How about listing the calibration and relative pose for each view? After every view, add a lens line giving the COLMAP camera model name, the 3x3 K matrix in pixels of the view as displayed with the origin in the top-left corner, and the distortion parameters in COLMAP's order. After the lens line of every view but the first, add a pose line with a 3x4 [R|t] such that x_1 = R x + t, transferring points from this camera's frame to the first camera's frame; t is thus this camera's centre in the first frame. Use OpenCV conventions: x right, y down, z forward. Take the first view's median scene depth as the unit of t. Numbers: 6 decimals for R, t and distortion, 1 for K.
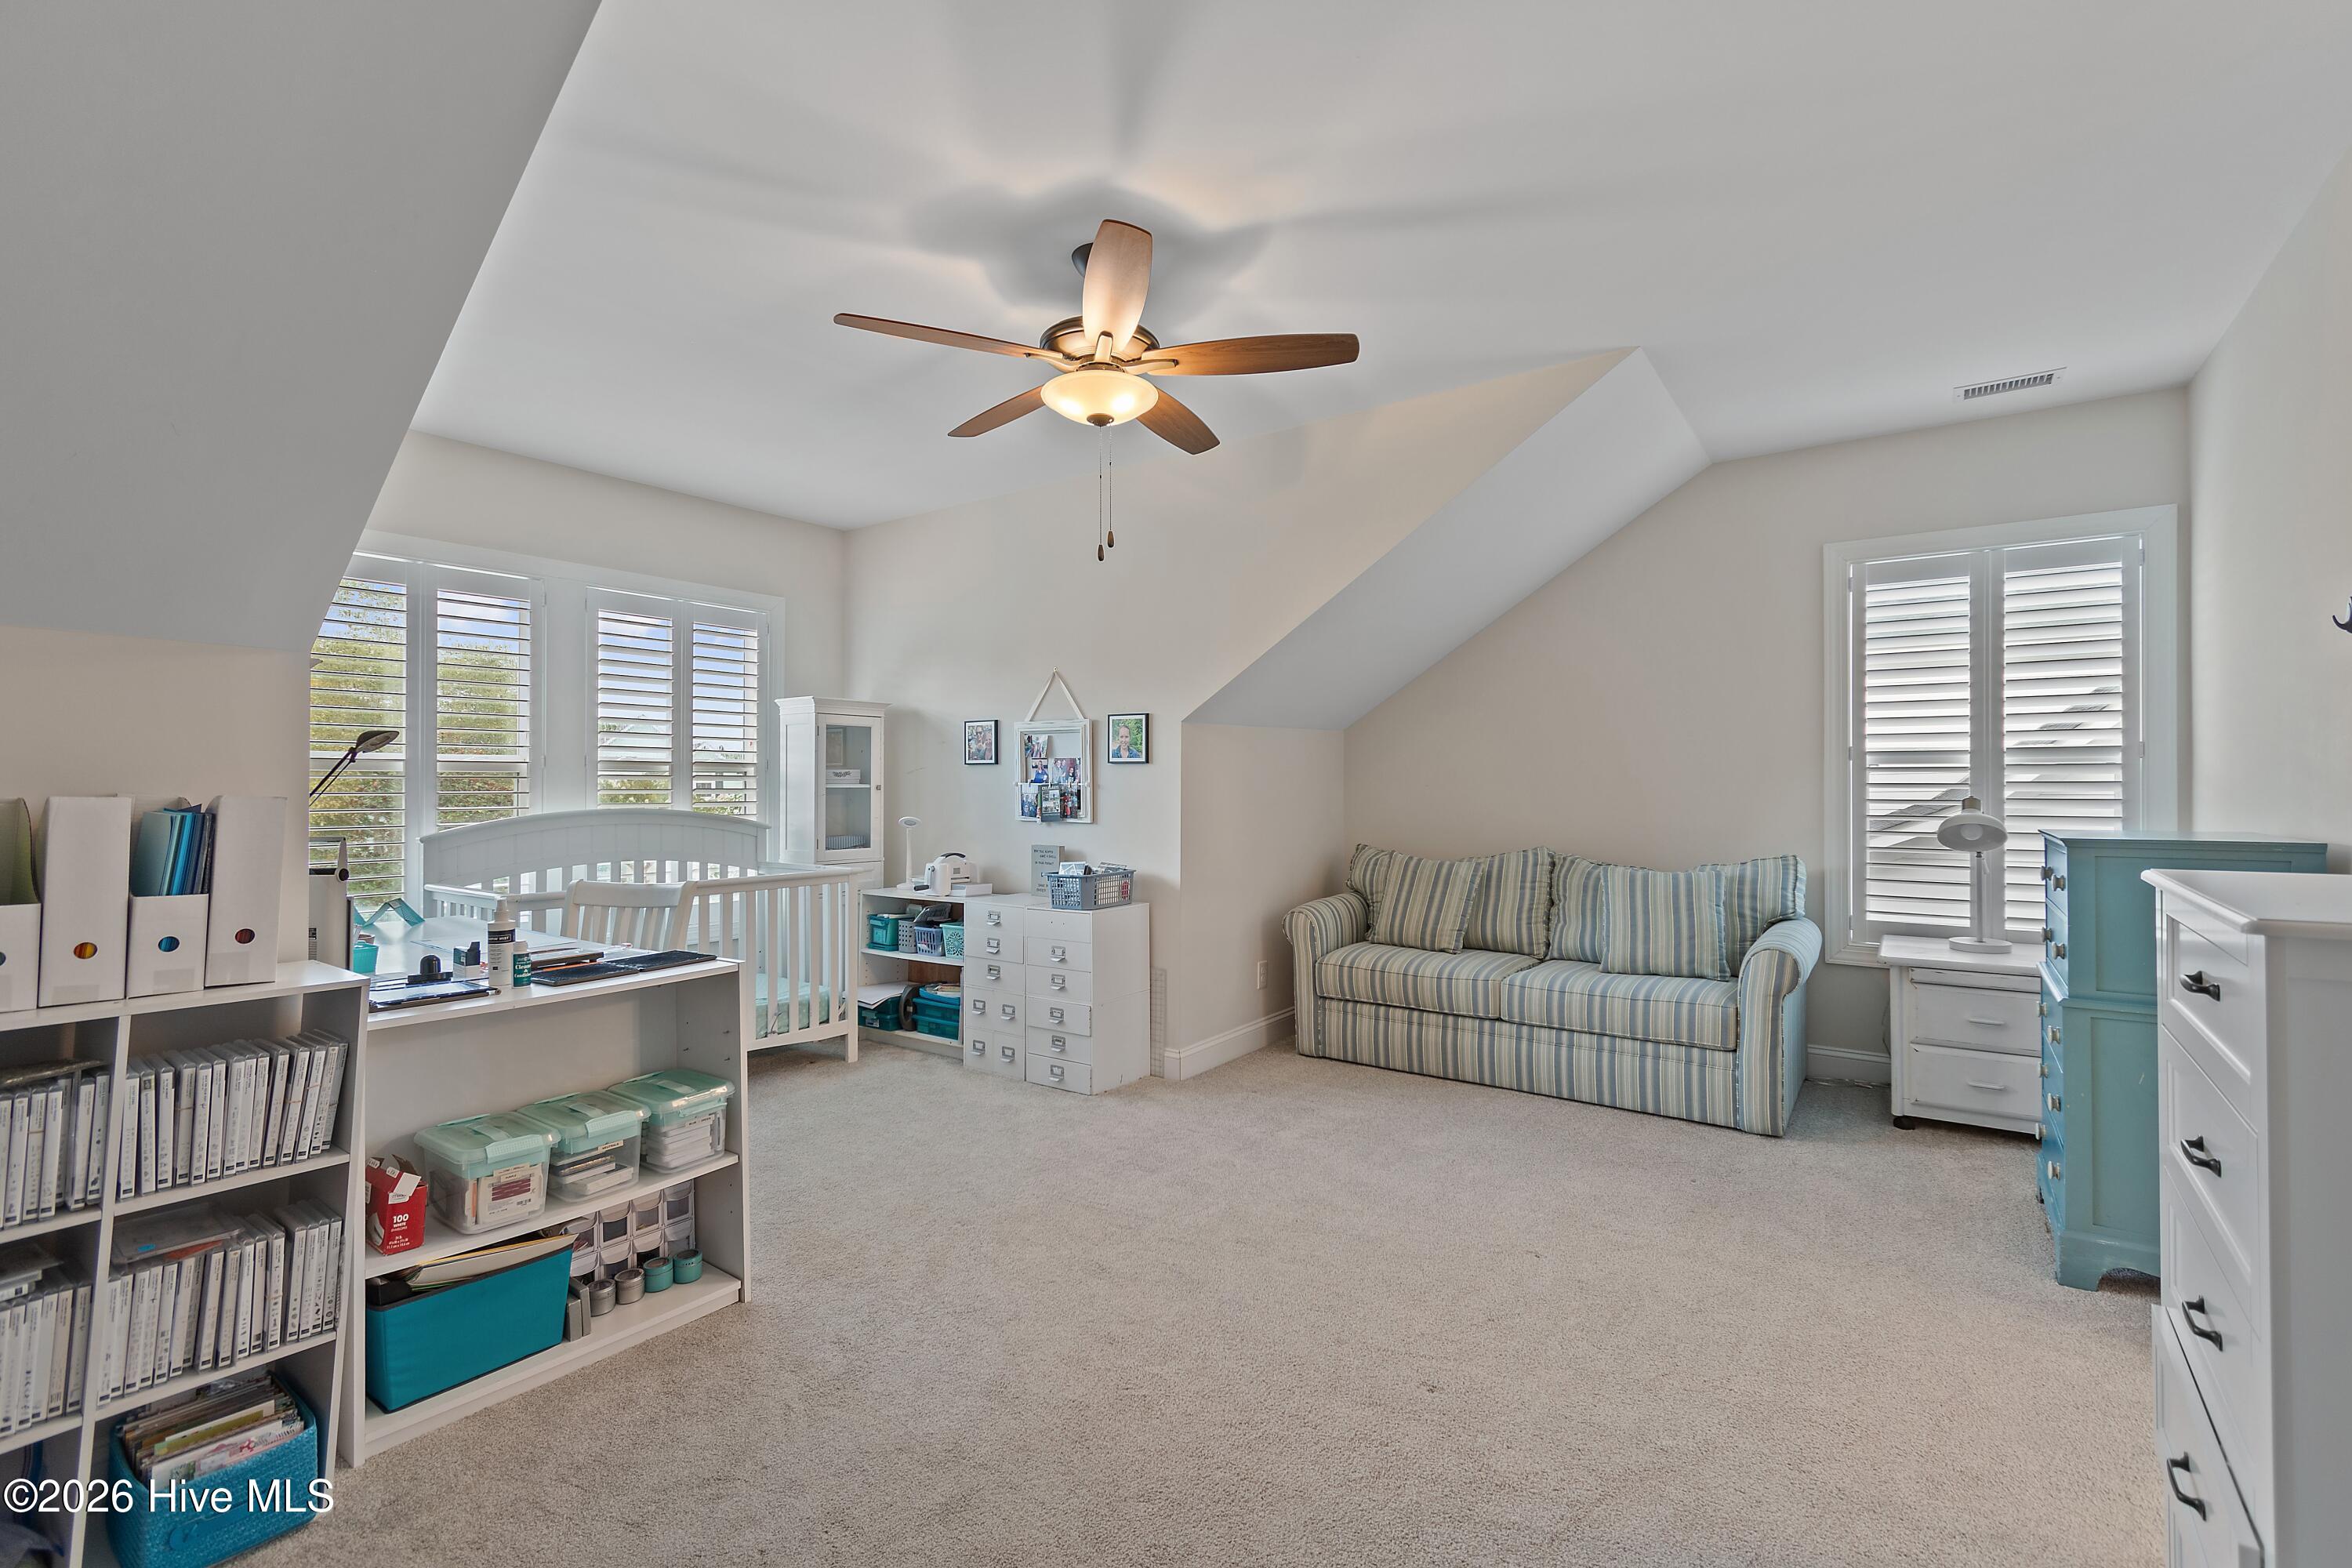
lens RADIAL K [[1033.5, 0, 1174.7], [0, 1033.5, 779.0], [0, 0, 1]] dist [0.002126, -0.000953]
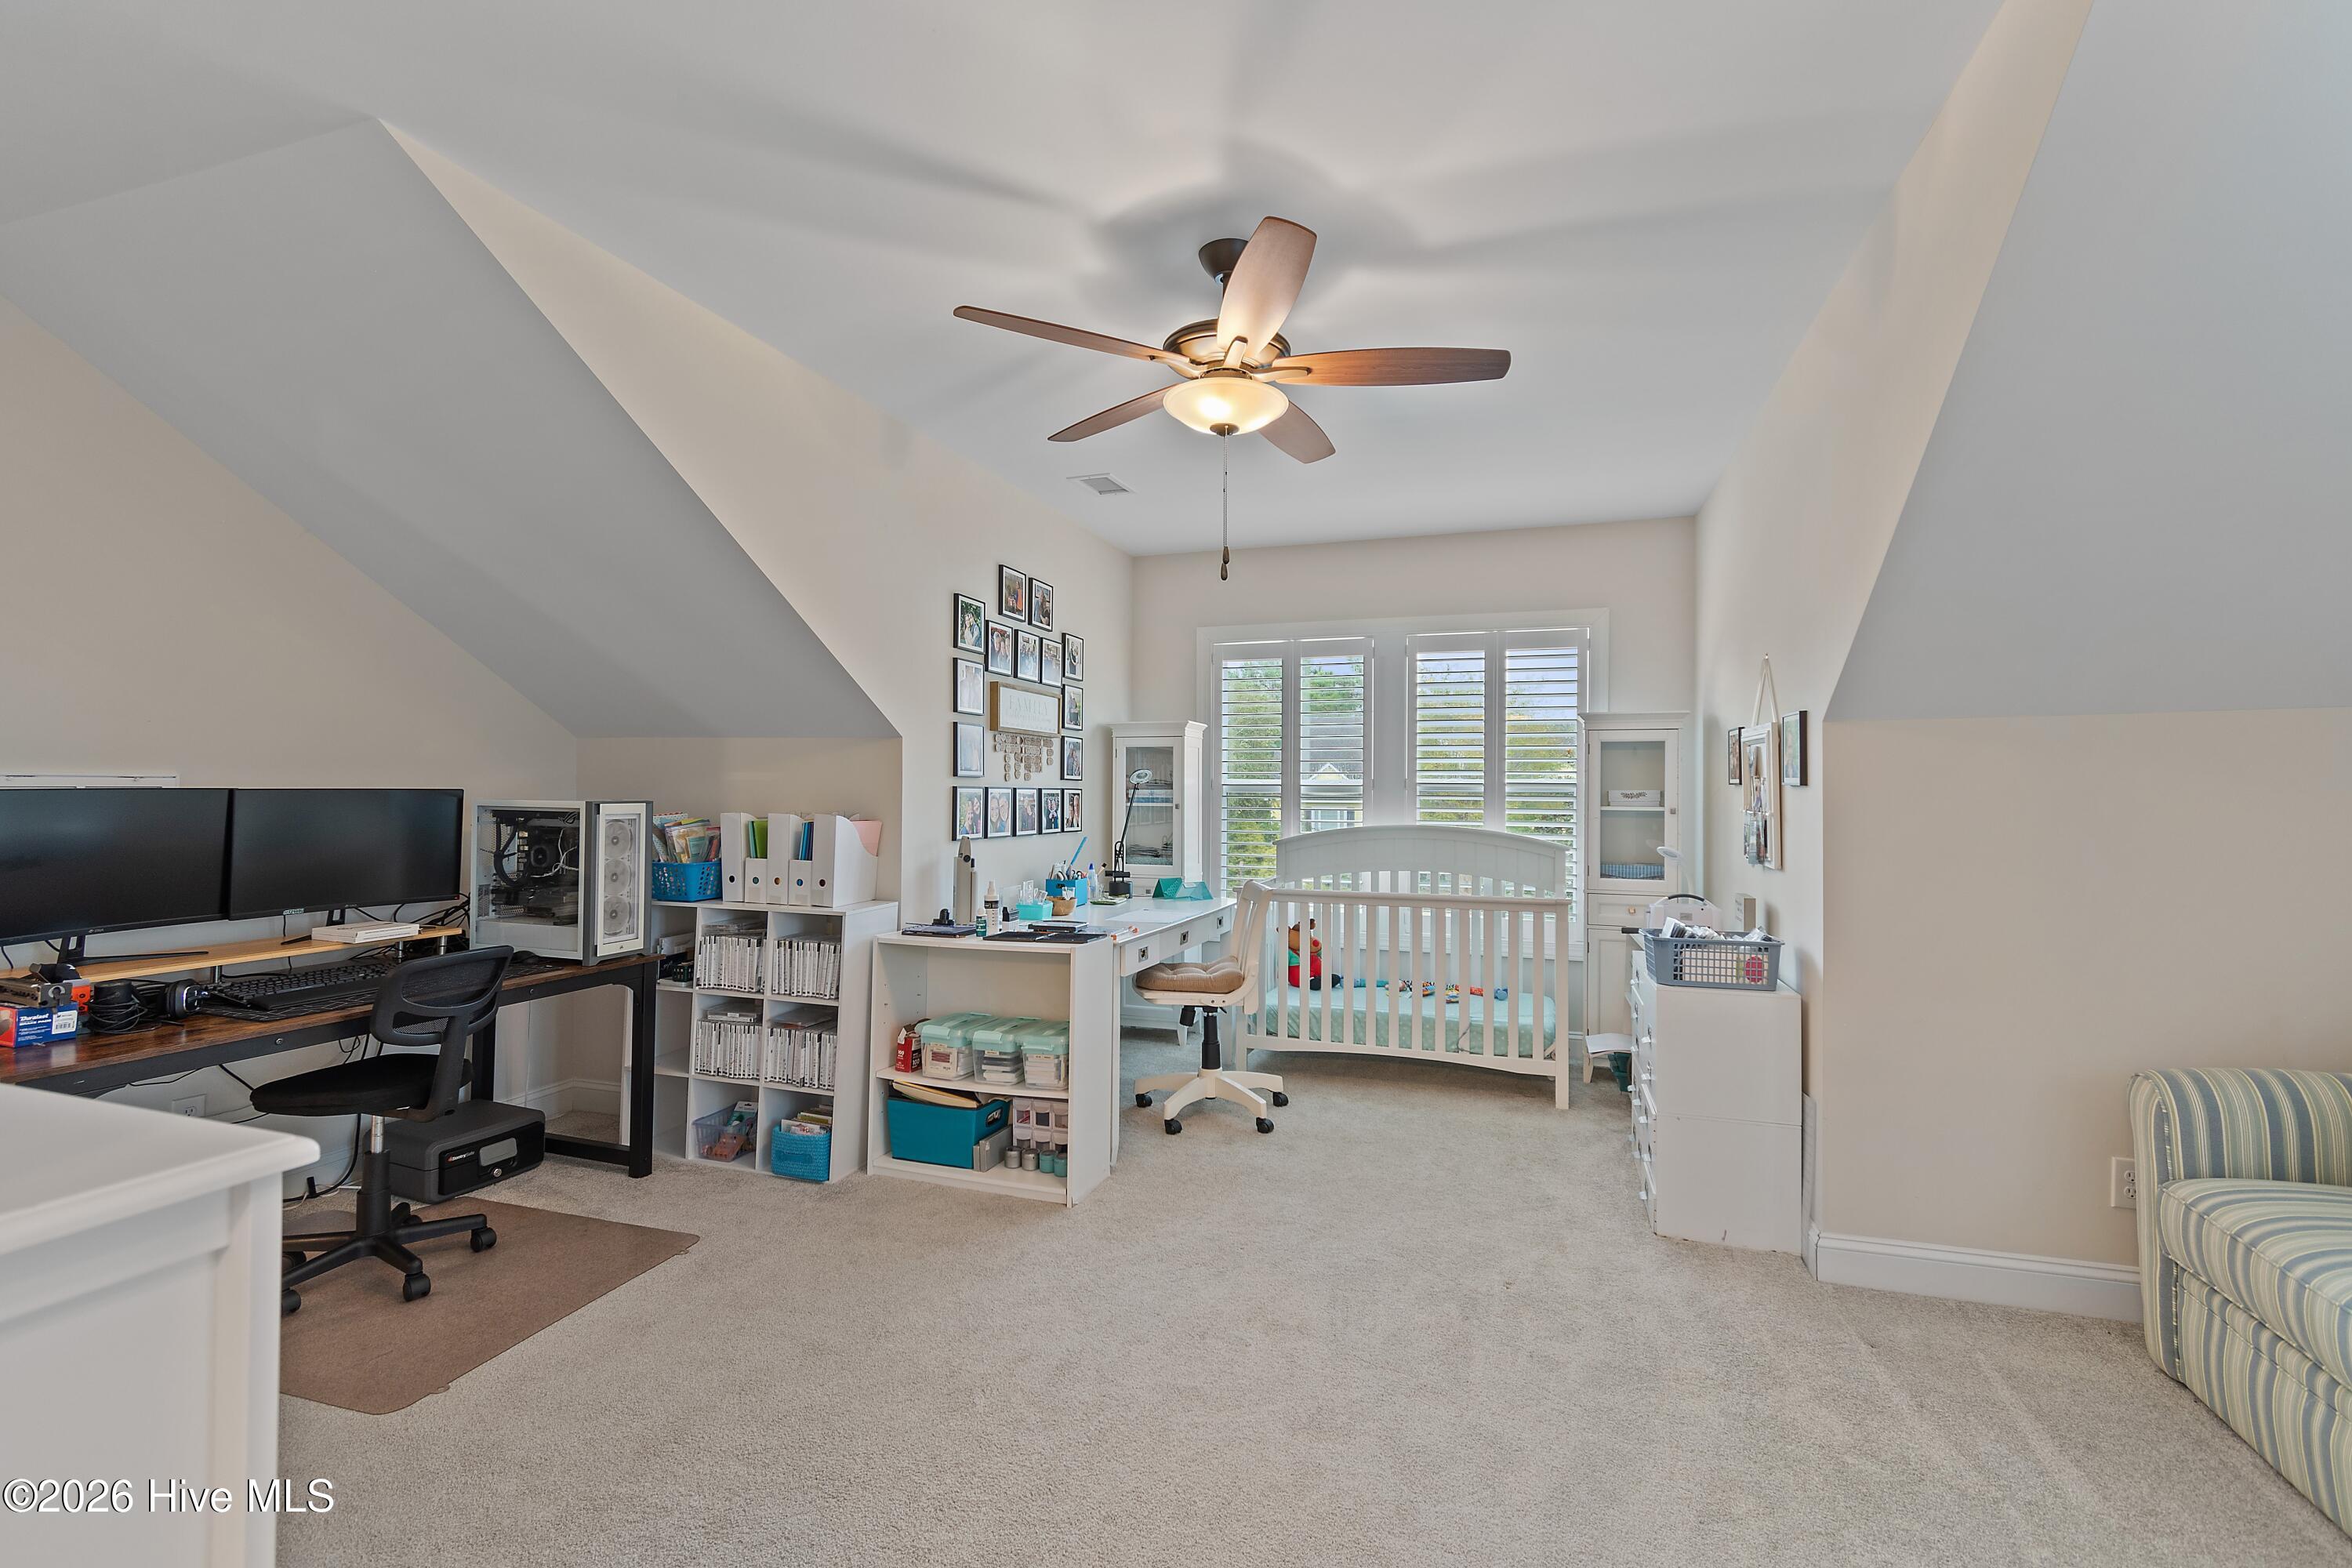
lens RADIAL K [[1024.8, 0, 1175.9], [0, 1024.8, 784.9], [0, 0, 1]] dist [0.002597, -0.004000]
pose [[0.297587, -0.000008, -0.954695, 0.542075], [-0.000072, 1.000000, -0.000031, -0.018196], [0.954695, 0.000077, 0.297587, 0.466715]]
